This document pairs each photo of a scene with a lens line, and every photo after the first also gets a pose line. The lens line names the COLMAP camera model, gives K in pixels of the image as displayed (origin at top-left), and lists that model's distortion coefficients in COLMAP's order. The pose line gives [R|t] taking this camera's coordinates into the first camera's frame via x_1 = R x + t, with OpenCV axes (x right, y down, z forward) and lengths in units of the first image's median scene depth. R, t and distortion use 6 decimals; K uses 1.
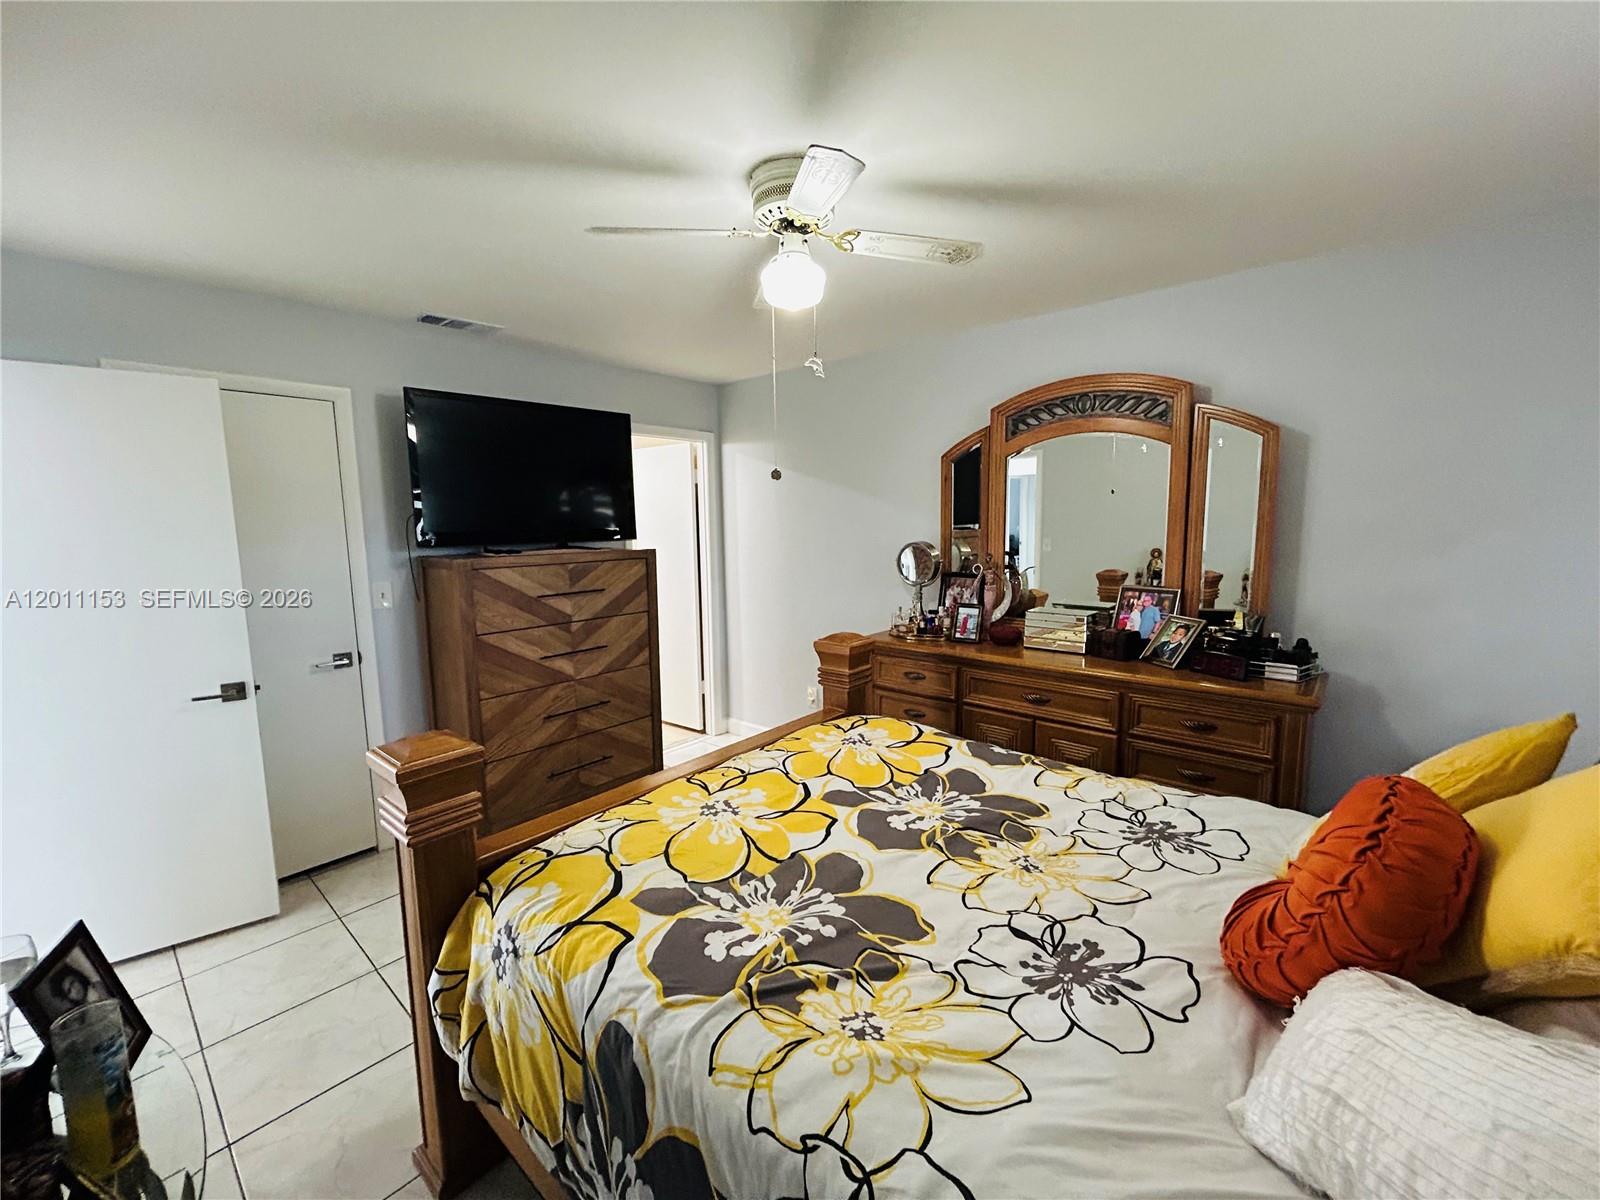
lens RADIAL K [[647.0, 0, 795.3], [0, 647.0, 605.8], [0, 0, 1]] dist [-0.009956, -0.000054]
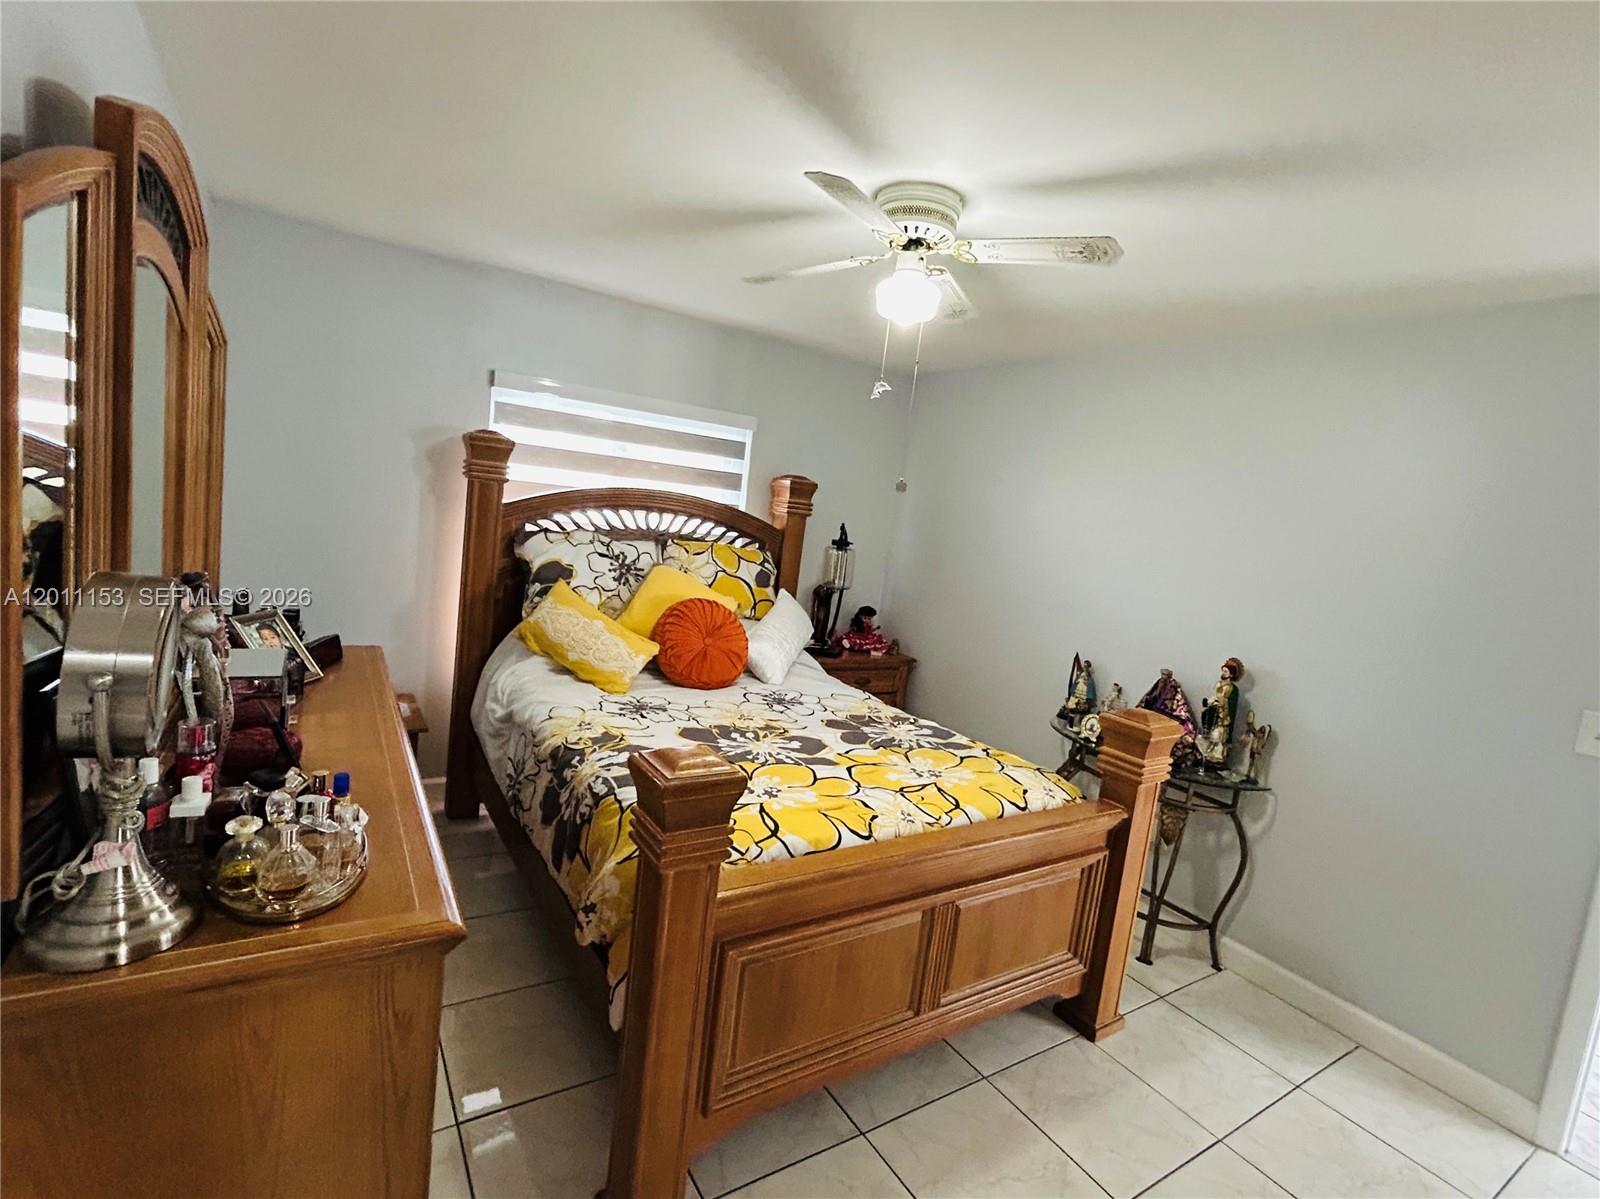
lens RADIAL K [[760.2, 0, 793.8], [0, 760.2, 600.2], [0, 0, 1]] dist [0.002358, 0.000487]
pose [[-0.953498, -0.134016, 0.269967, -0.215145], [-0.064902, 0.965989, 0.250304, -0.333017], [-0.294330, 0.221143, -0.929767, 2.261542]]
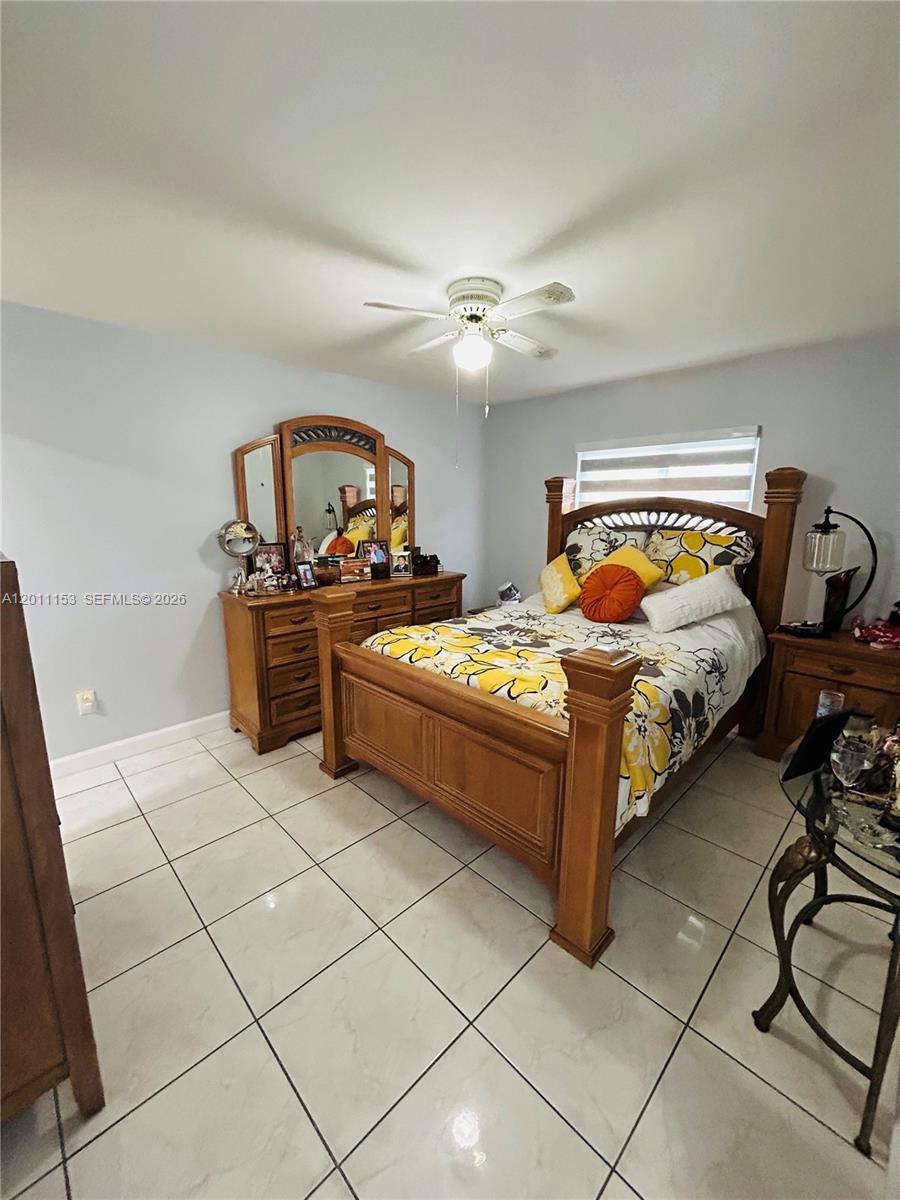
lens RADIAL K [[484.5, 0, 450.0], [0, 484.5, 600.0], [0, 0, 1]] dist [0.000139, -0.000011]
pose [[0.086571, -0.181668, 0.979542, -1.352653], [0.130543, 0.976824, 0.169626, -0.107788], [-0.987656, 0.113188, 0.108281, 0.992785]]
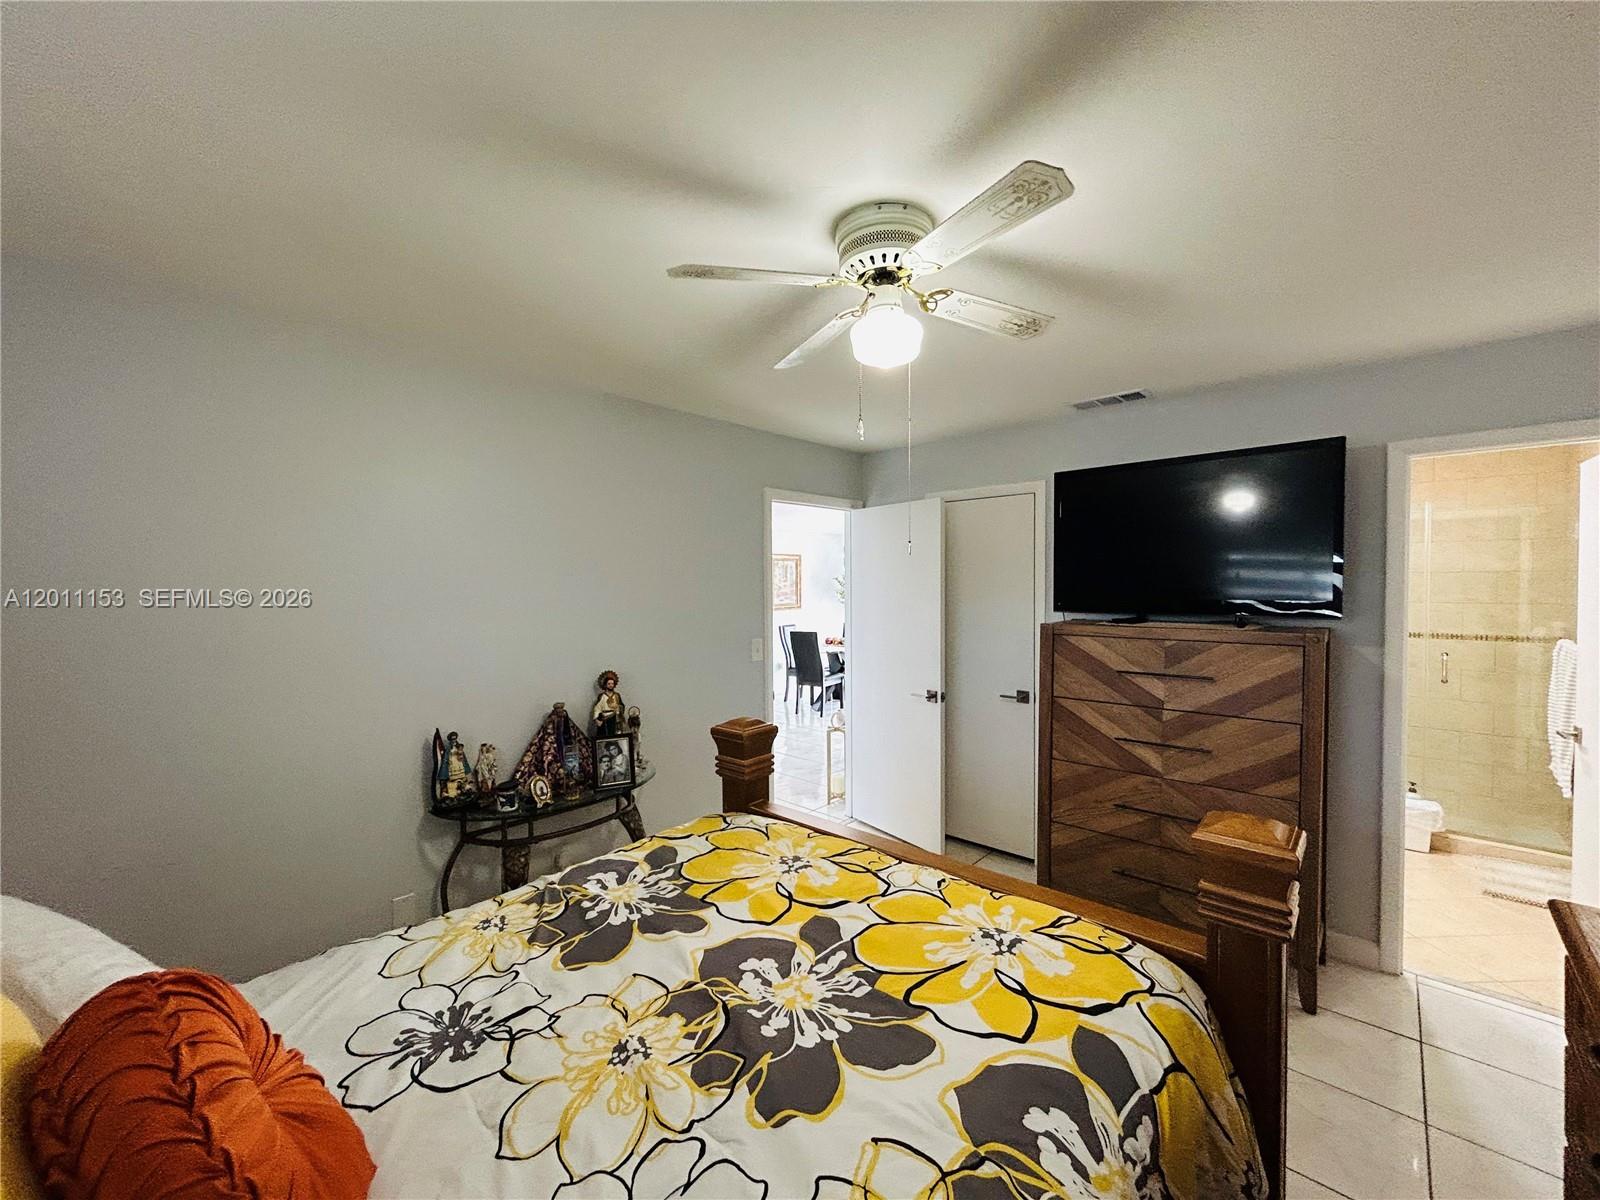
lens RADIAL K [[645.6, 0, 796.8], [0, 645.6, 603.1], [0, 0, 1]] dist [0.001808, 0.000133]
pose [[-0.033054, 0.045532, -0.998416, 0.914290], [-0.126712, 0.990710, 0.049375, -0.167687], [0.991389, 0.128143, -0.026977, 0.947582]]
